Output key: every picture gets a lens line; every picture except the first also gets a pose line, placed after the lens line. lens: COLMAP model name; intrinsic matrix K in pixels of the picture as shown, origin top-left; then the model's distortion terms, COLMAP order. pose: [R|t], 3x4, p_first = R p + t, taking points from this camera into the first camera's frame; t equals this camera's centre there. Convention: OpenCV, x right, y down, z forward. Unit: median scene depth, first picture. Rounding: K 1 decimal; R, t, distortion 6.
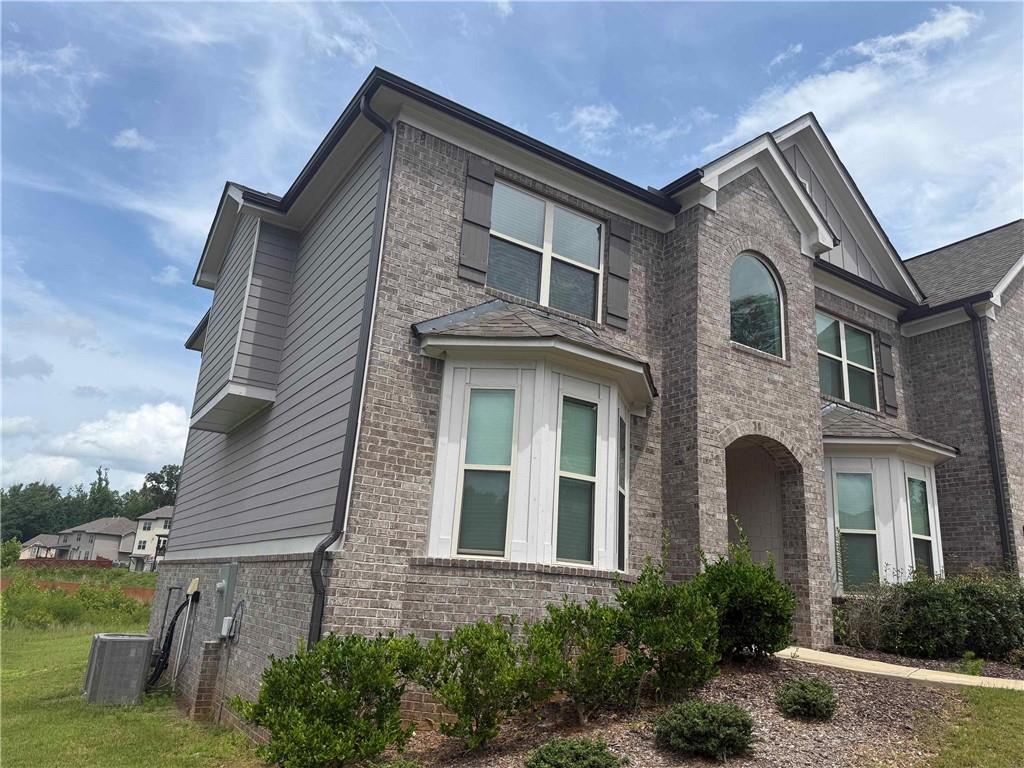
lens RADIAL K [[720.1, 0, 507.4], [0, 720.1, 384.6], [0, 0, 1]] dist [0.110298, -0.180048]
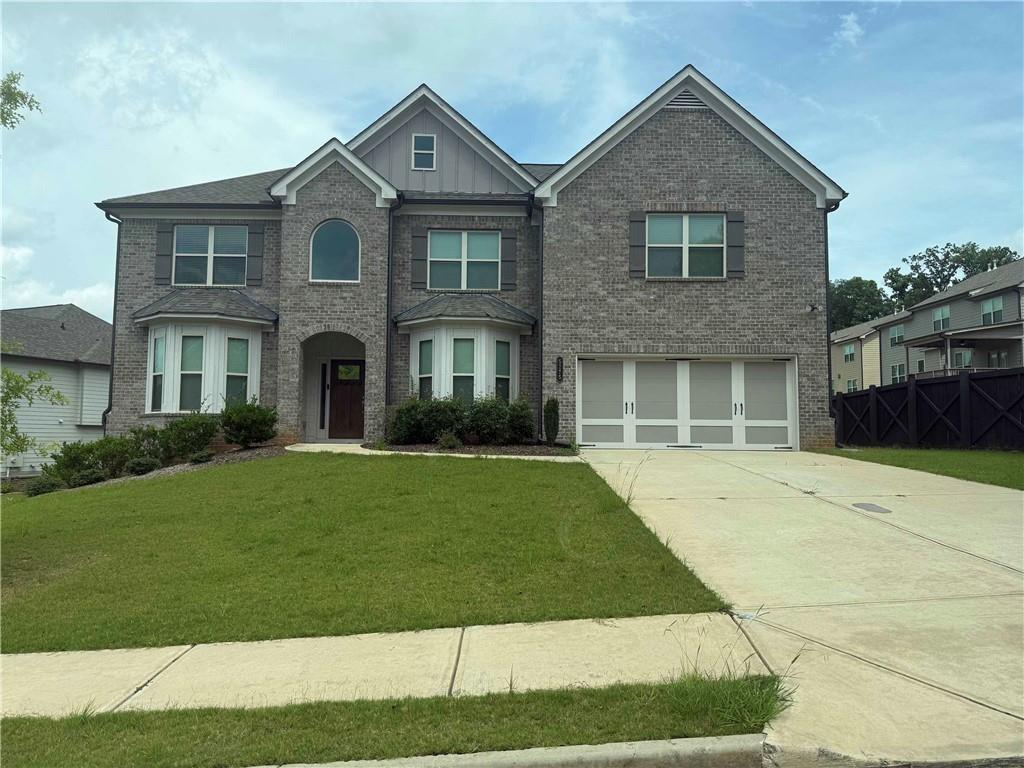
lens RADIAL K [[724.1, 0, 507.5], [0, 724.1, 391.3], [0, 0, 1]] dist [0.153002, -0.329280]
pose [[0.846291, -0.096863, -0.523841, 1.658401], [0.195204, 0.971322, 0.135755, 0.054960], [0.495668, -0.217144, 0.840929, -0.321727]]
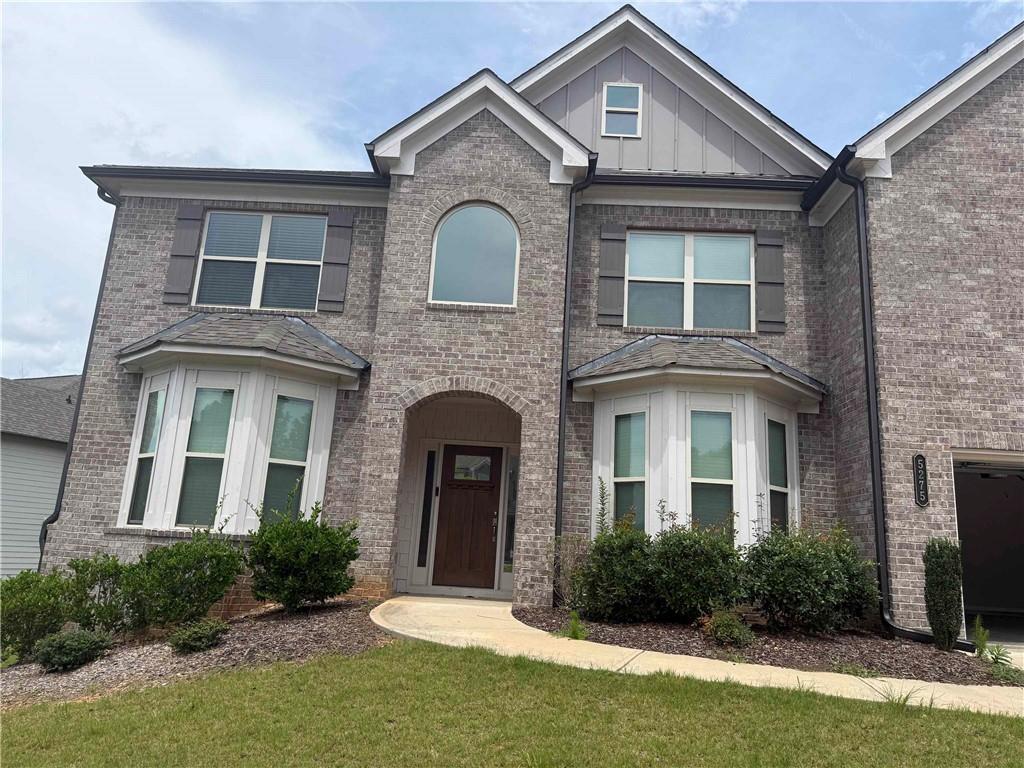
lens RADIAL K [[720.1, 0, 507.4], [0, 720.1, 384.6], [0, 0, 1]] dist [0.110298, -0.180048]
pose [[0.826969, -0.145089, -0.543205, 0.942977], [0.155074, 0.987515, -0.027681, 0.100059], [0.540439, -0.061346, 0.839144, 0.223892]]
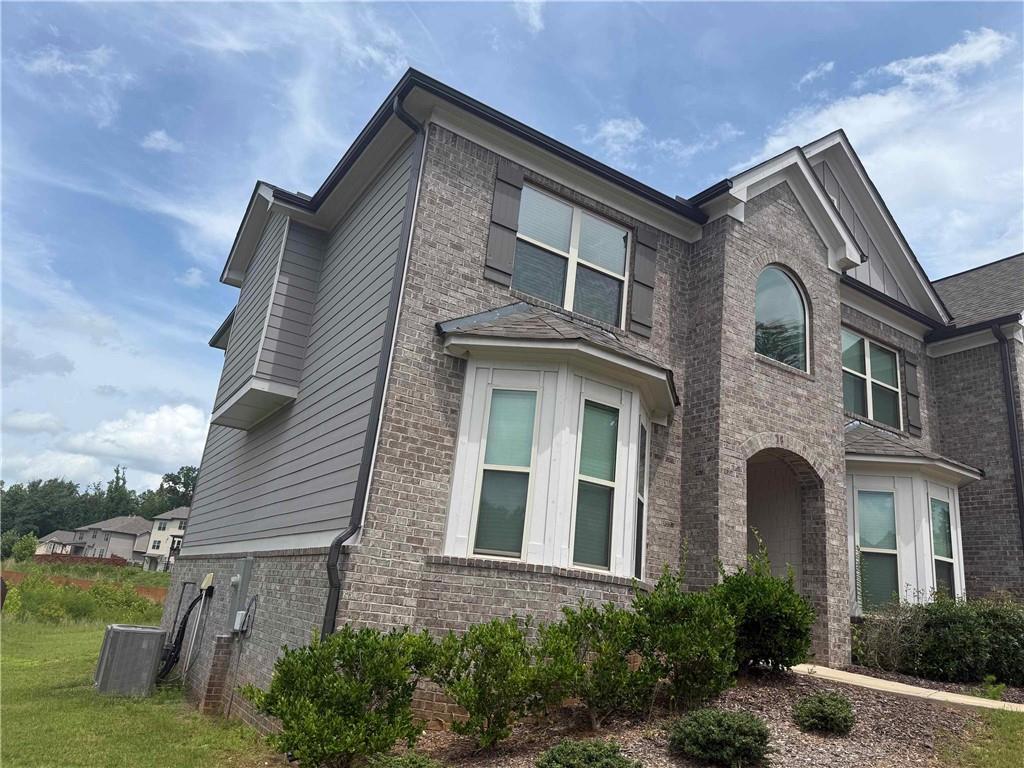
lens RADIAL K [[721.1, 0, 512.0], [0, 721.1, 384.0], [0, 0, 1]] dist [0.092425, -0.141251]
pose [[0.999224, 0.034675, -0.018689, -0.004573], [-0.035037, 0.999198, -0.019391, 0.013988], [0.018002, 0.020031, 0.999637, 0.000943]]
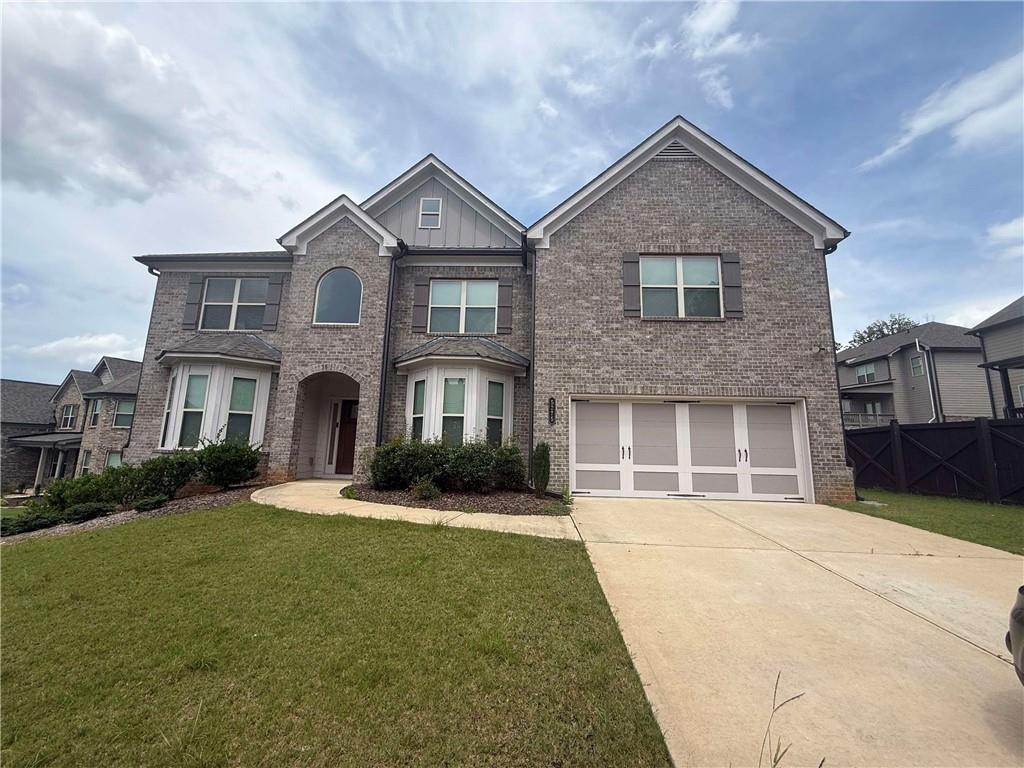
lens RADIAL K [[410.3, 0, 512.0], [0, 410.3, 384.0], [0, 0, 1]] dist [-0.001351, -0.000307]
pose [[0.818816, -0.140786, -0.556525, 1.311314], [0.190072, 0.981267, 0.031419, 0.158387], [0.541677, -0.131506, 0.830236, 0.399478]]
